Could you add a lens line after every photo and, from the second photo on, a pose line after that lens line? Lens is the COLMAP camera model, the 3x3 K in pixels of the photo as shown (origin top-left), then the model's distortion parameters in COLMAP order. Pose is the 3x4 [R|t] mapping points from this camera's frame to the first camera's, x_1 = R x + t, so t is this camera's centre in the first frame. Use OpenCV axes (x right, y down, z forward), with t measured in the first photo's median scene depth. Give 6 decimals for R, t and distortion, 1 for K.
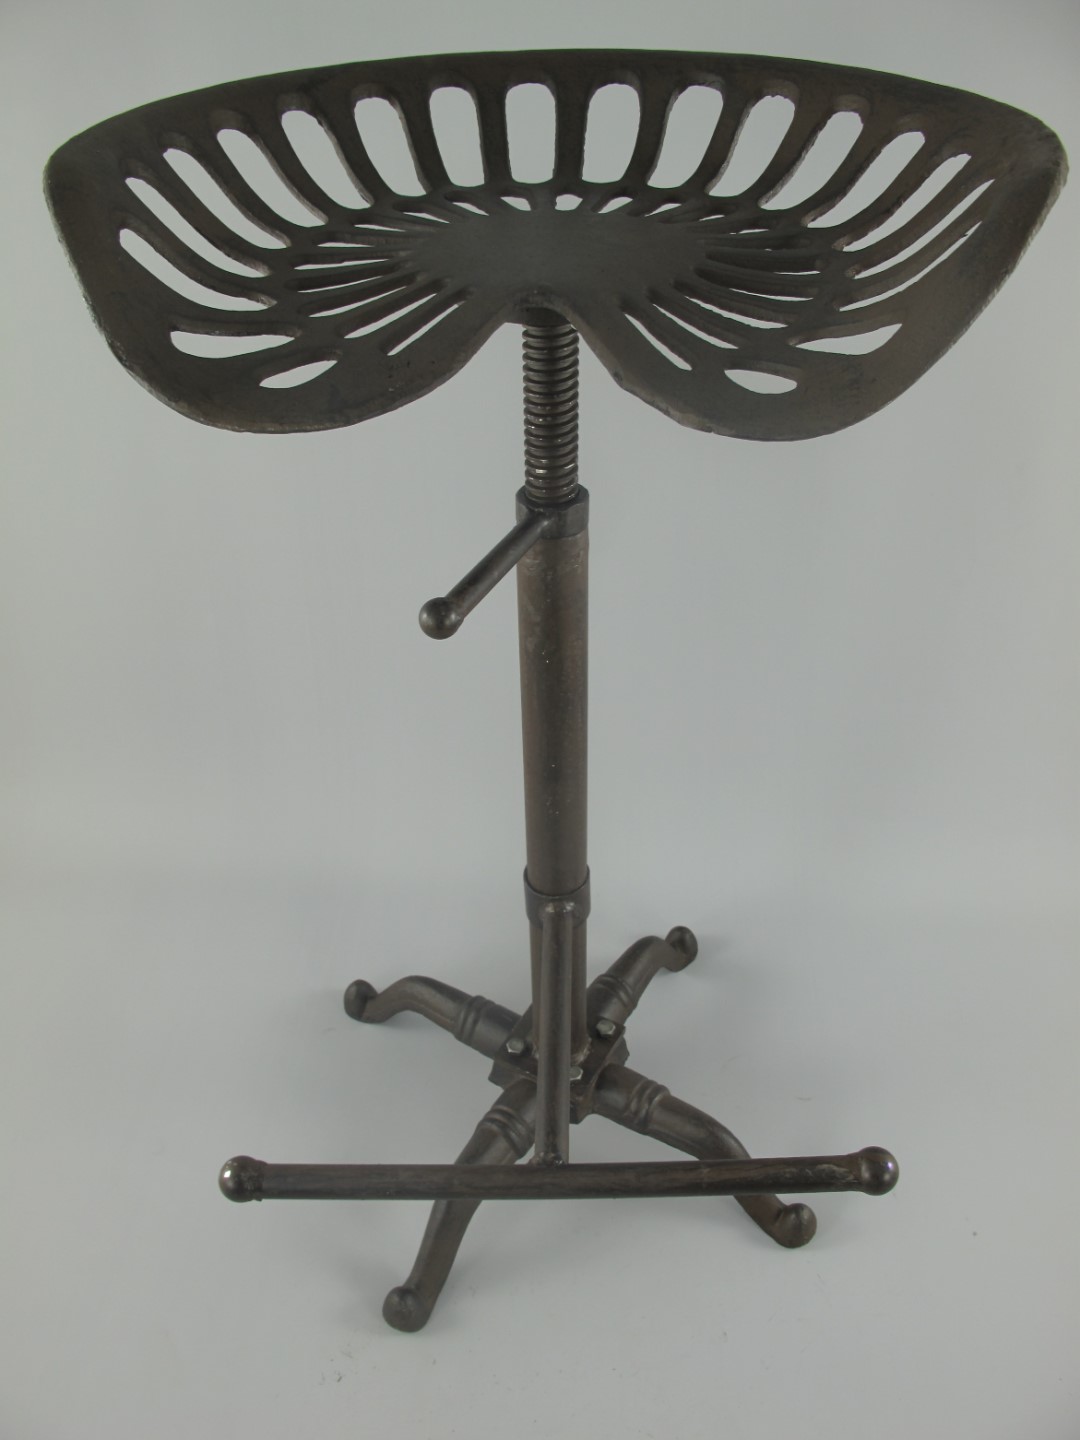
lens RADIAL K [[1199.0, 0, 537.5], [0, 1199.0, 722.3], [0, 0, 1]] dist [-0.135776, 0.075070]
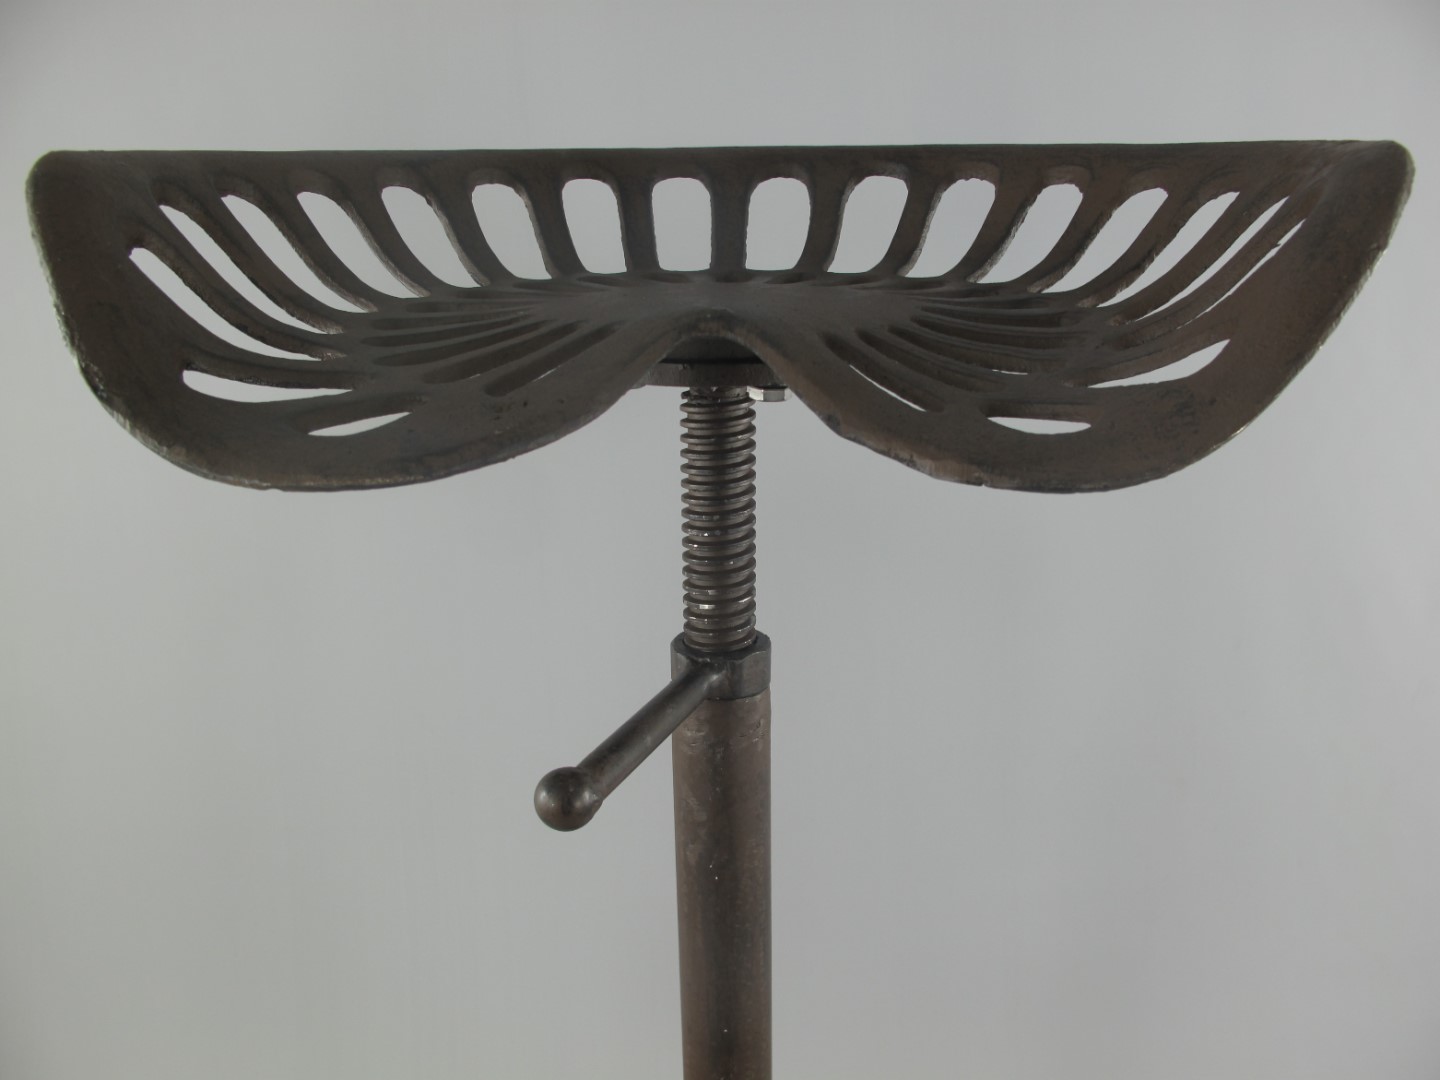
lens RADIAL K [[1199.0, 0, 743.2], [0, 1199.0, 548.7], [0, 0, 1]] dist [-0.135776, 0.075070]
pose [[0.997499, -0.008937, 0.070118, -0.027824], [0.032883, 0.936769, -0.348401, 0.014345], [-0.062570, 0.349835, 0.934719, 0.319501]]
